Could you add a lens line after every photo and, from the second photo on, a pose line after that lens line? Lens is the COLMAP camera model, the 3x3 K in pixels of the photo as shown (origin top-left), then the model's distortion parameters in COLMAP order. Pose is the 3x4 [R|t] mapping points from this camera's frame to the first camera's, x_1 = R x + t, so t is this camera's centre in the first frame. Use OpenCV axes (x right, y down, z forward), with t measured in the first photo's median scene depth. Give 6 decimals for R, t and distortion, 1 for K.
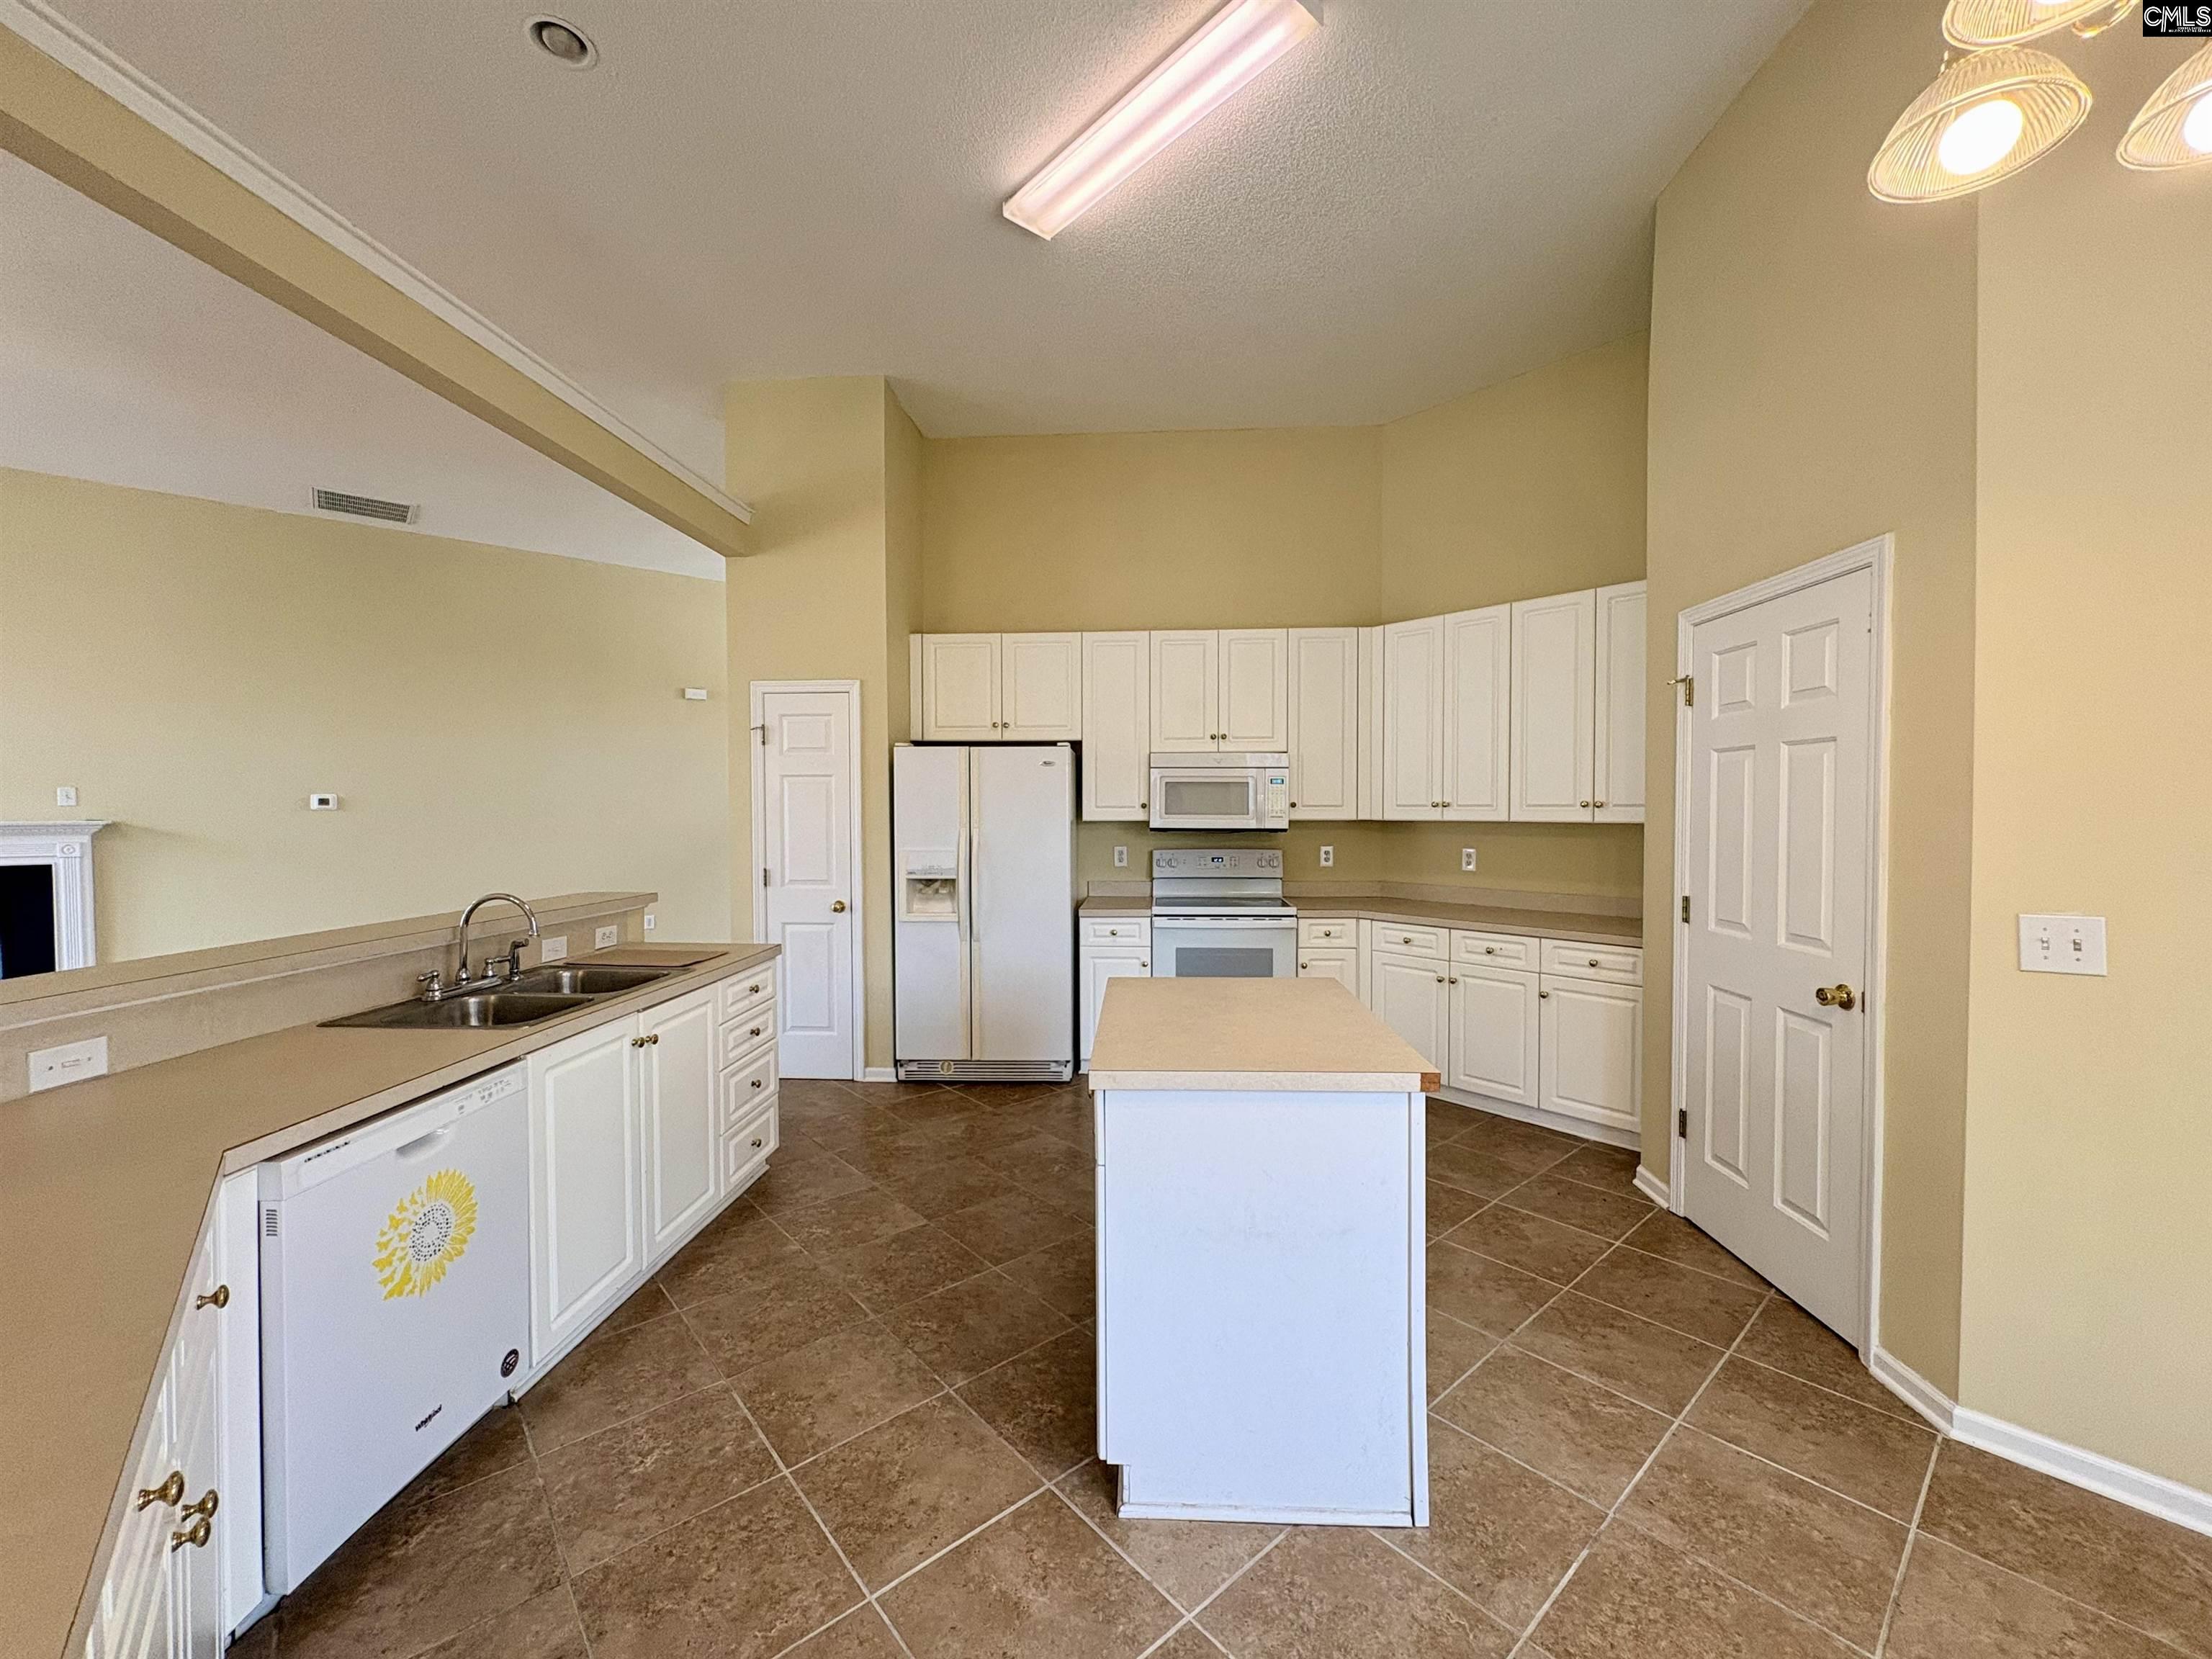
lens RADIAL K [[889.3, 0, 1106.0], [0, 889.3, 829.5], [0, 0, 1]] dist [0.000289, 0.000058]
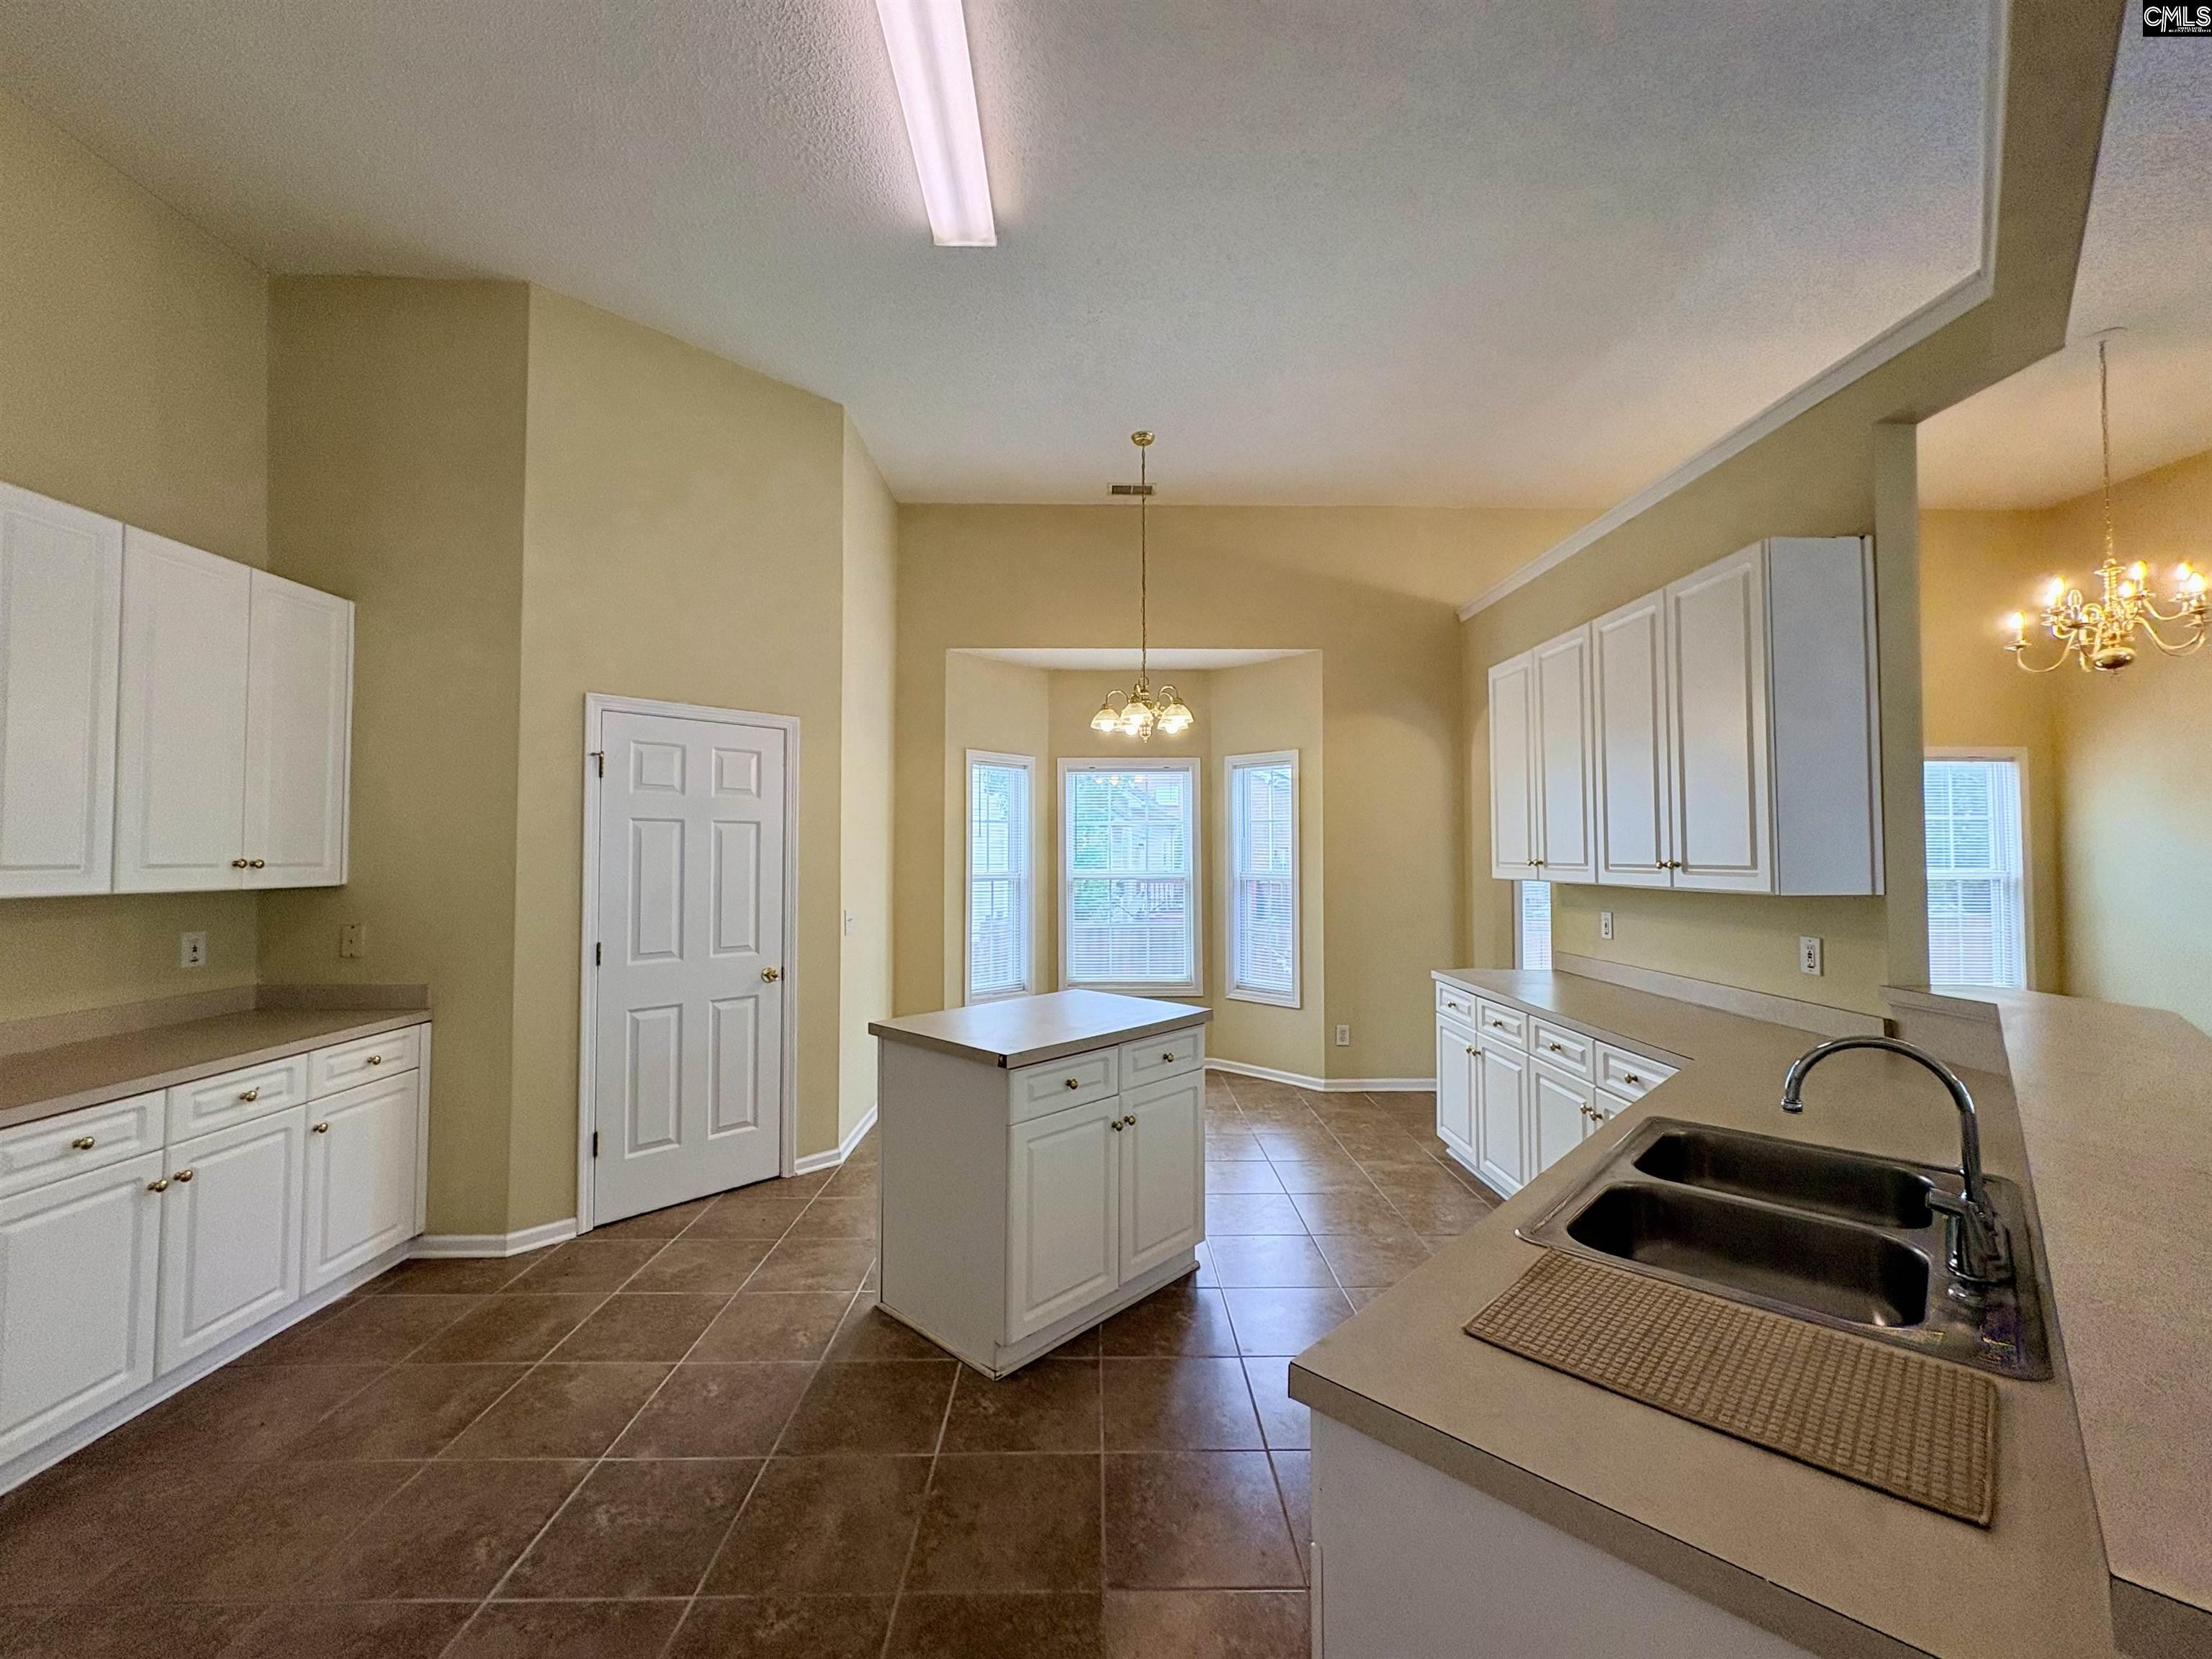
lens RADIAL K [[889.3, 0, 1106.0], [0, 889.3, 829.5], [0, 0, 1]] dist [0.000289, 0.000058]
pose [[-0.763946, 0.025593, 0.644772, -0.580499], [0.022230, 0.999664, -0.013341, -0.040214], [-0.644897, 0.004141, -0.764258, 1.430274]]
